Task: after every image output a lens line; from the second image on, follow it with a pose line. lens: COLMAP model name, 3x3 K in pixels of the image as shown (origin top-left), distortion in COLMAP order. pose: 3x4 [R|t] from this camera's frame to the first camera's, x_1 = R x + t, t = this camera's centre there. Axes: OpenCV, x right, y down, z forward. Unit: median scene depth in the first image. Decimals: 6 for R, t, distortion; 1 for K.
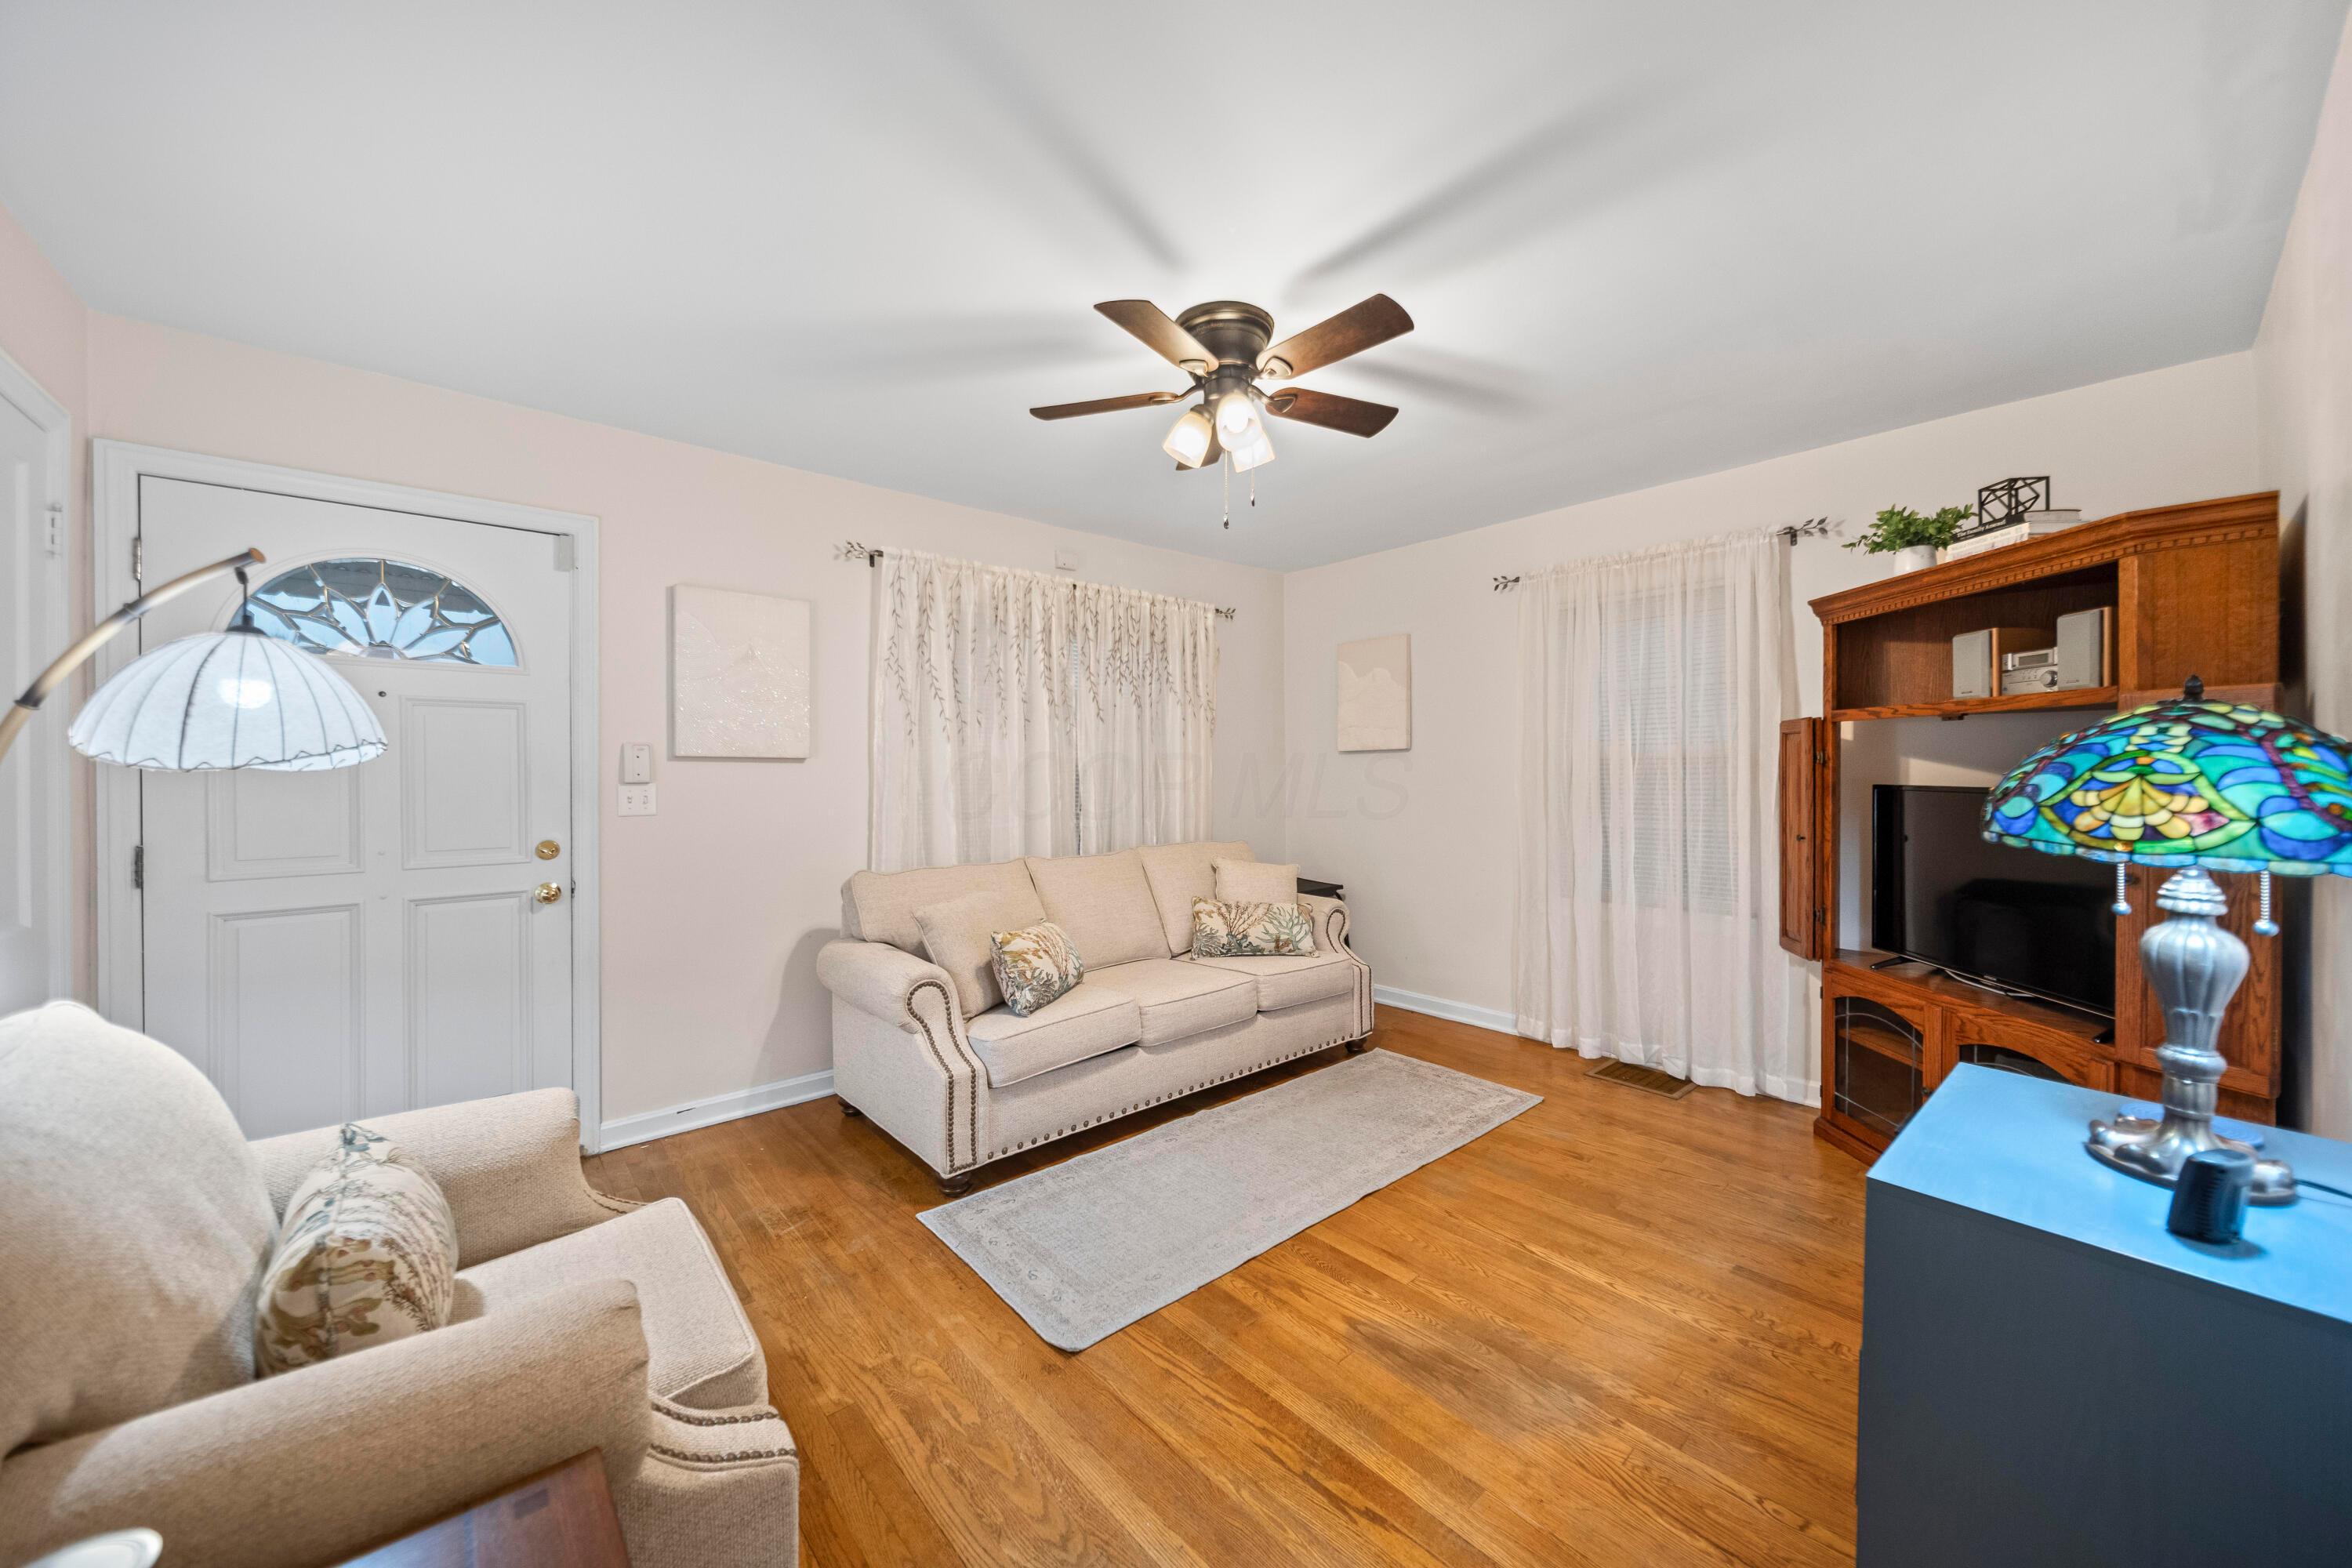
lens RADIAL K [[847.1, 0, 1175.5], [0, 847.1, 774.1], [0, 0, 1]] dist [-0.000827, -0.000263]
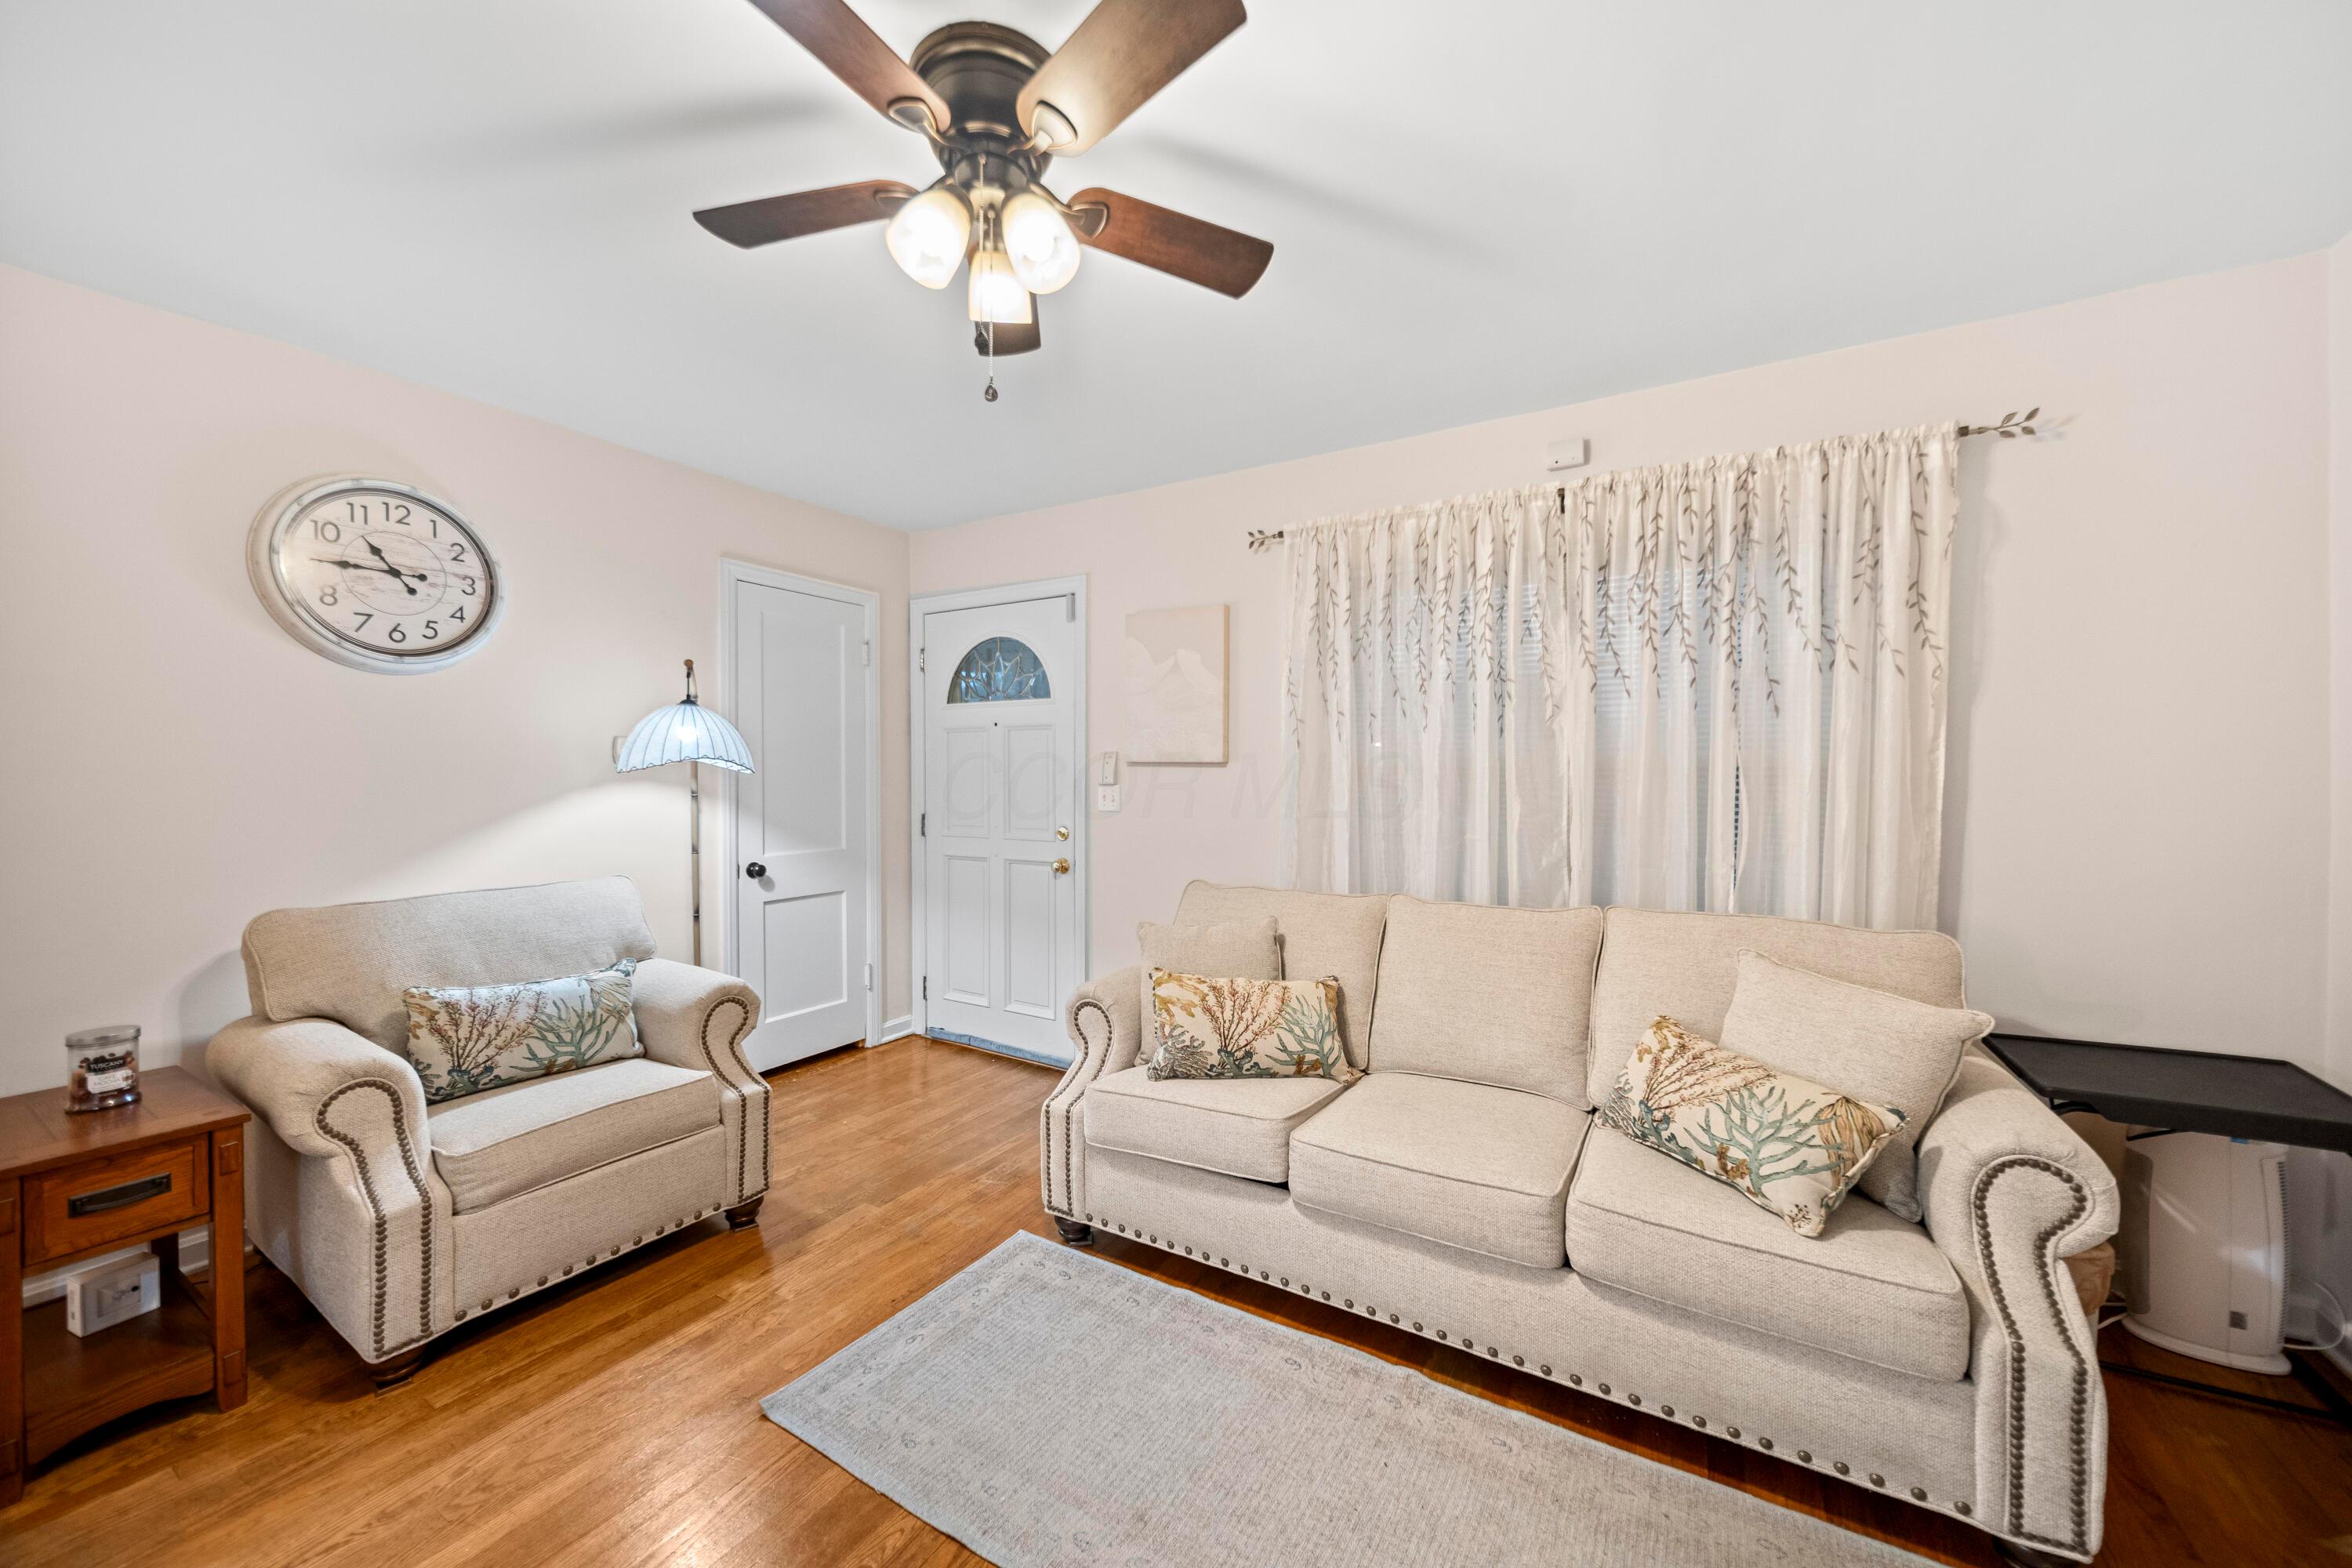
lens RADIAL K [[847.1, 0, 1183.4], [0, 847.1, 784.6], [0, 0, 1]] dist [-0.000827, -0.000263]
pose [[0.319564, 0.014351, -0.947456, 0.656872], [-0.006321, 0.999895, 0.013013, -0.006437], [0.947544, 0.001830, 0.319621, 0.847335]]
